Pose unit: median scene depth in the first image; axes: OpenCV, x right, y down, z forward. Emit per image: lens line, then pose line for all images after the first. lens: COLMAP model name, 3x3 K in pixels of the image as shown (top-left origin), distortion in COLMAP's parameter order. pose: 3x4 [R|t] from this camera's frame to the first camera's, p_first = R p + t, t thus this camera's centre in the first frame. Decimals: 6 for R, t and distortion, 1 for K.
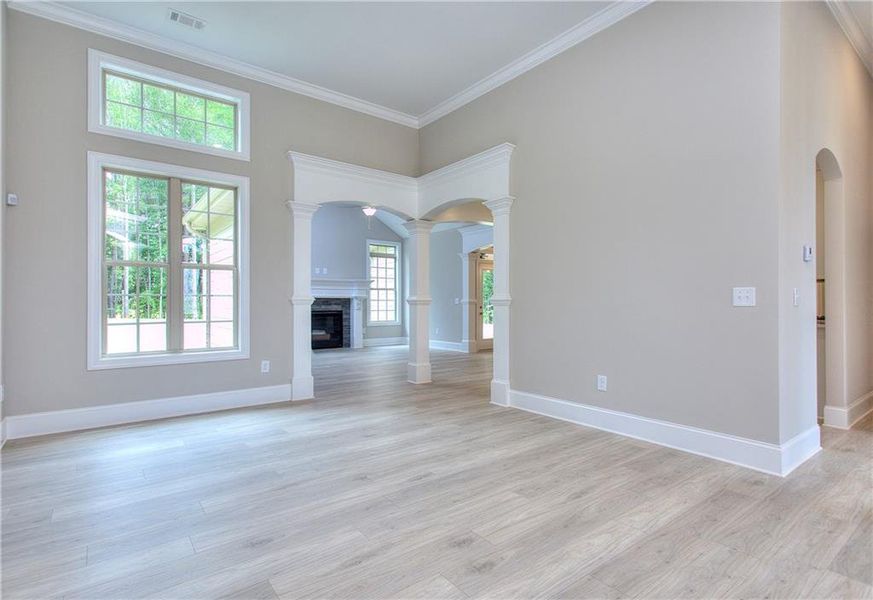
lens RADIAL K [[440.5, 0, 422.9], [0, 440.5, 298.9], [0, 0, 1]] dist [0.014014, 0.000005]
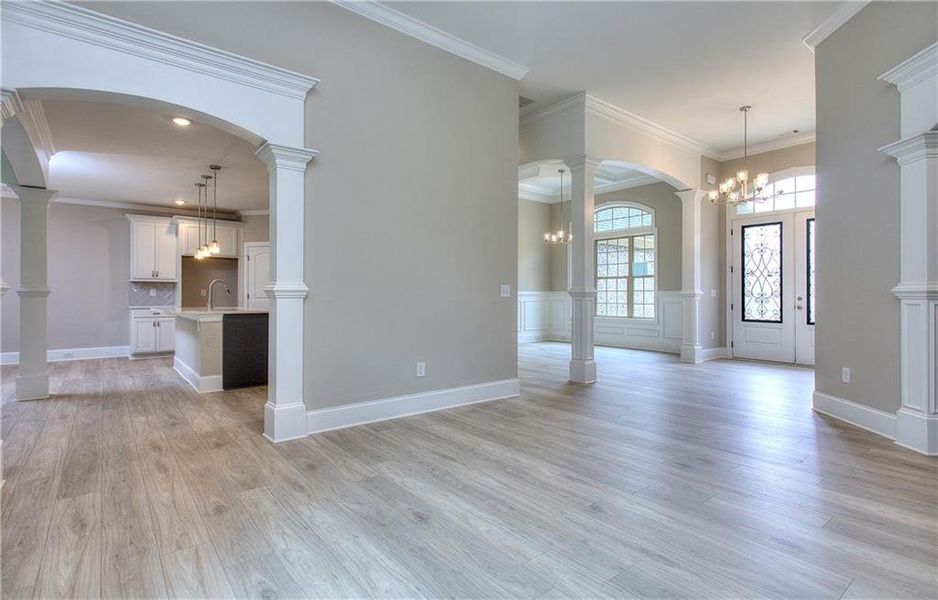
lens RADIAL K [[460.0, 0, 469.0], [0, 460.0, 300.0], [0, 0, 1]] dist [-0.000215, -0.000047]
pose [[-0.037376, -0.005665, 0.999285, -0.741465], [-0.007998, 0.999954, 0.005370, 0.013857], [-0.999269, -0.007791, -0.037419, 0.962242]]
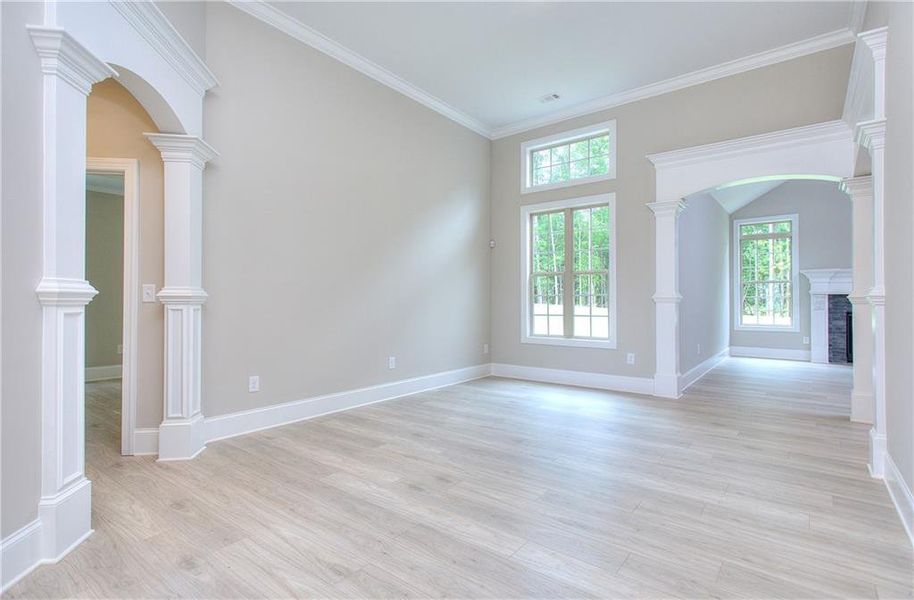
lens RADIAL K [[436.1, 0, 457.0], [0, 436.1, 300.0], [0, 0, 1]] dist [0.001019, 0.000171]
pose [[0.264802, -0.001080, -0.964302, 0.767665], [0.008437, 0.999964, 0.001196, 0.002039], [0.964266, -0.008452, 0.264801, 0.385565]]
